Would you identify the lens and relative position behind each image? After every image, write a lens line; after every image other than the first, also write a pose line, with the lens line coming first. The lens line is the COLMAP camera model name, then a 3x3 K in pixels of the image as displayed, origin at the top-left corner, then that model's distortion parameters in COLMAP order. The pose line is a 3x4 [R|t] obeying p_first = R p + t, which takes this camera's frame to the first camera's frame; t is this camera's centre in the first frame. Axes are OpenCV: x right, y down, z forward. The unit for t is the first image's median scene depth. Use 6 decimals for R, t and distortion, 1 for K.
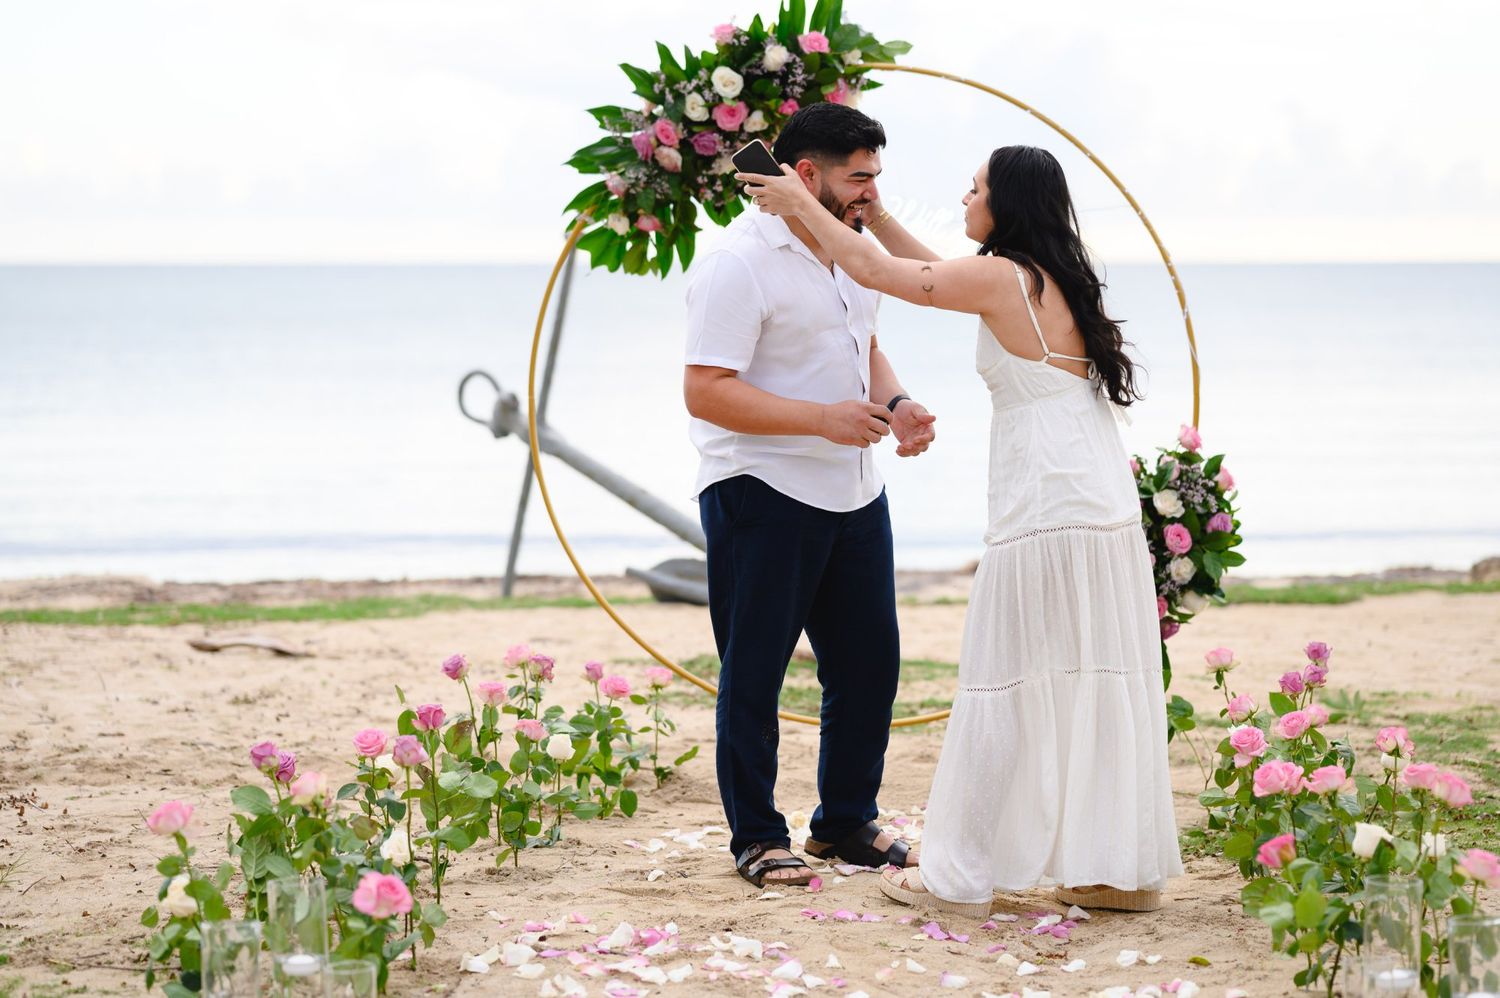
lens RADIAL K [[3787.1, 0, 771.5], [0, 3787.1, 492.9], [0, 0, 1]] dist [-0.019342, 0.040922]
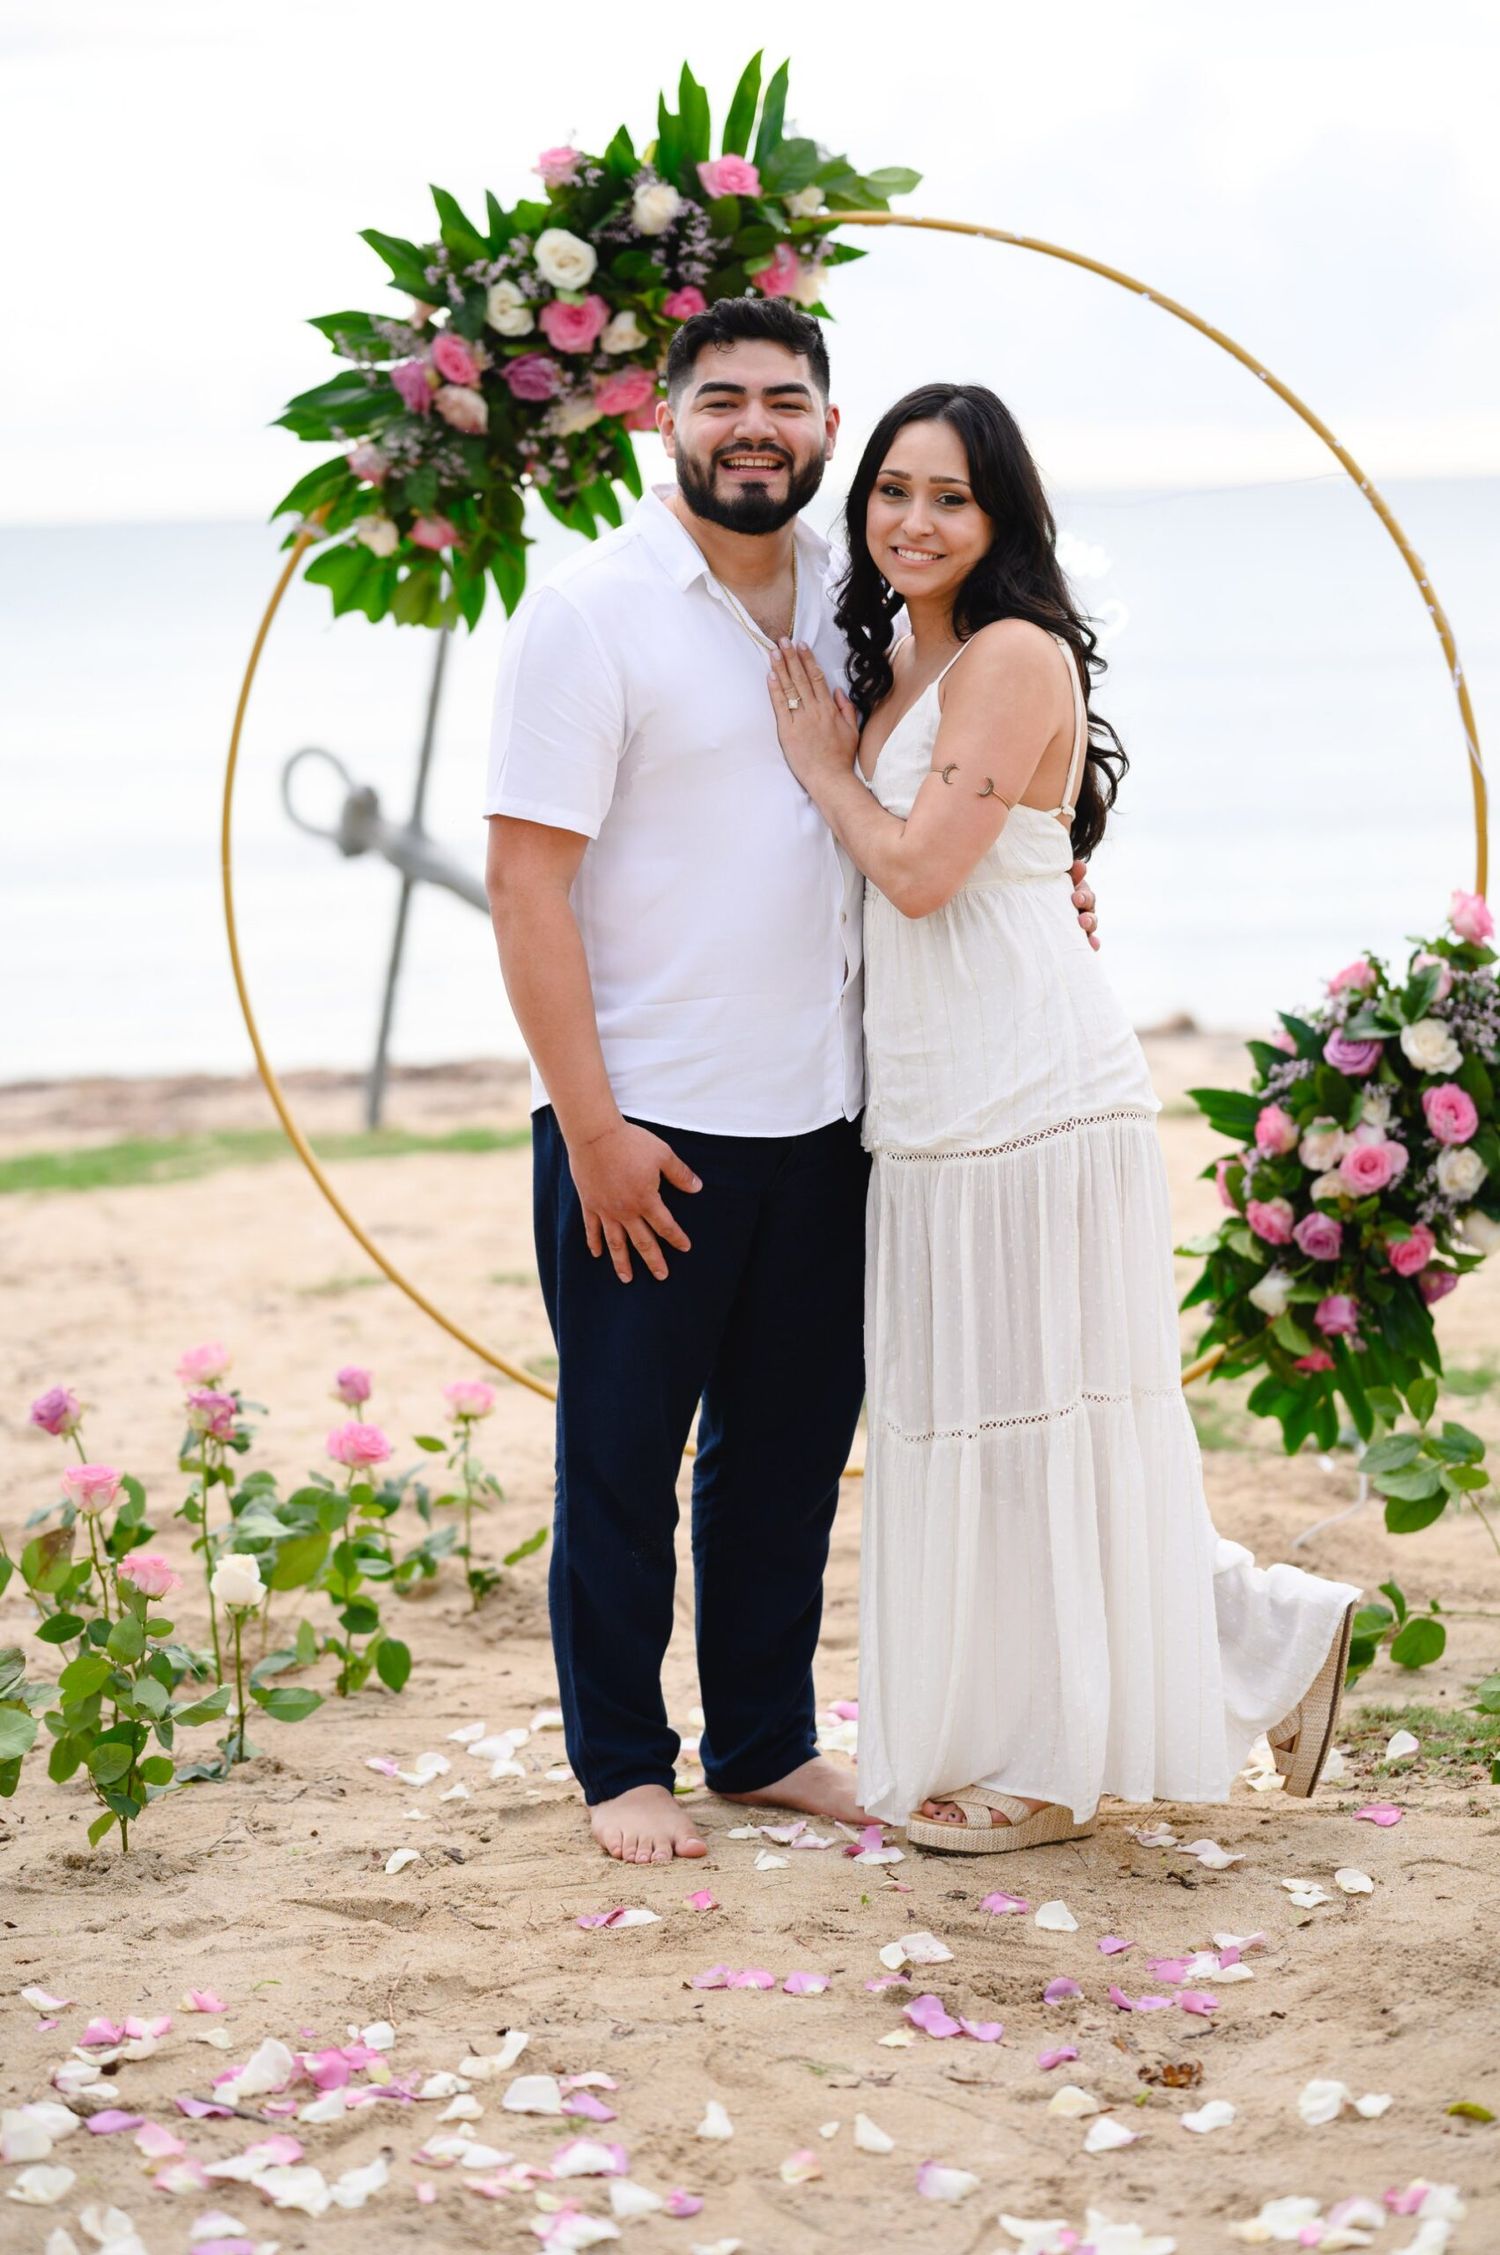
lens RADIAL K [[5445.7, 0, 751.7], [0, 5445.7, 1126.6], [0, 0, 1]] dist [-0.002120, -0.297877]
pose [[0.998822, -0.027666, -0.039864, 0.040547], [0.029825, 0.998062, 0.054606, -0.029350], [0.038276, -0.055731, 0.997712, 0.245786]]
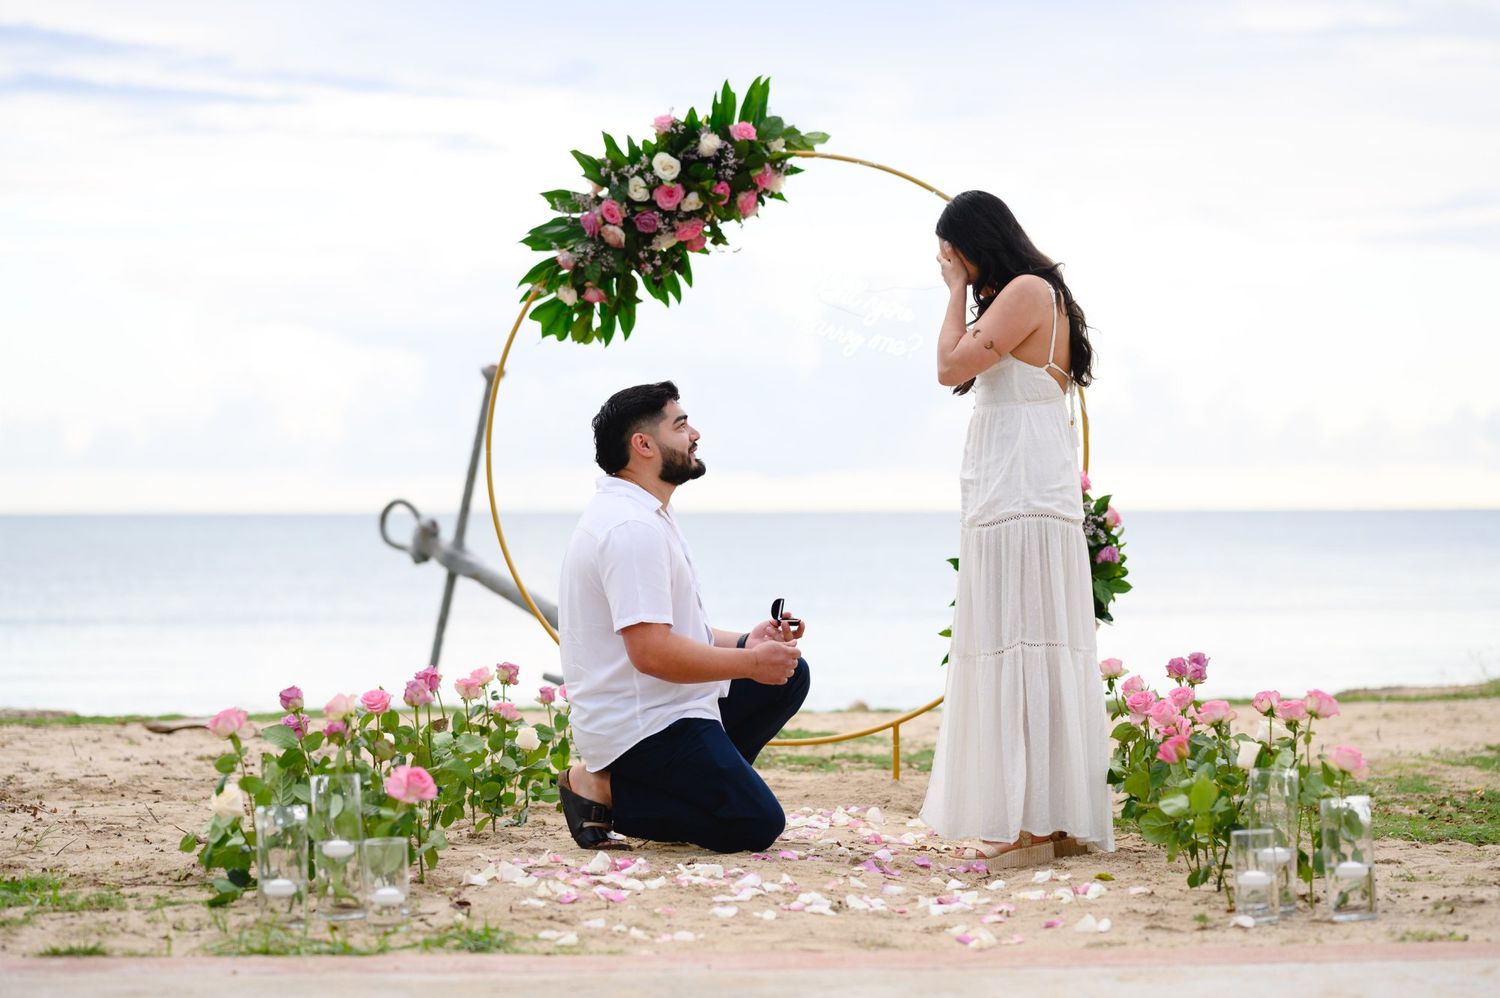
lens RADIAL K [[3794.2, 0, 751.0], [0, 3794.2, 496.2], [0, 0, 1]] dist [-0.023995, -0.008517]
pose [[0.999423, -0.002597, 0.033853, -0.024865], [0.004820, 0.997825, -0.065749, 0.062996], [-0.033609, 0.065875, 0.997262, -0.115393]]
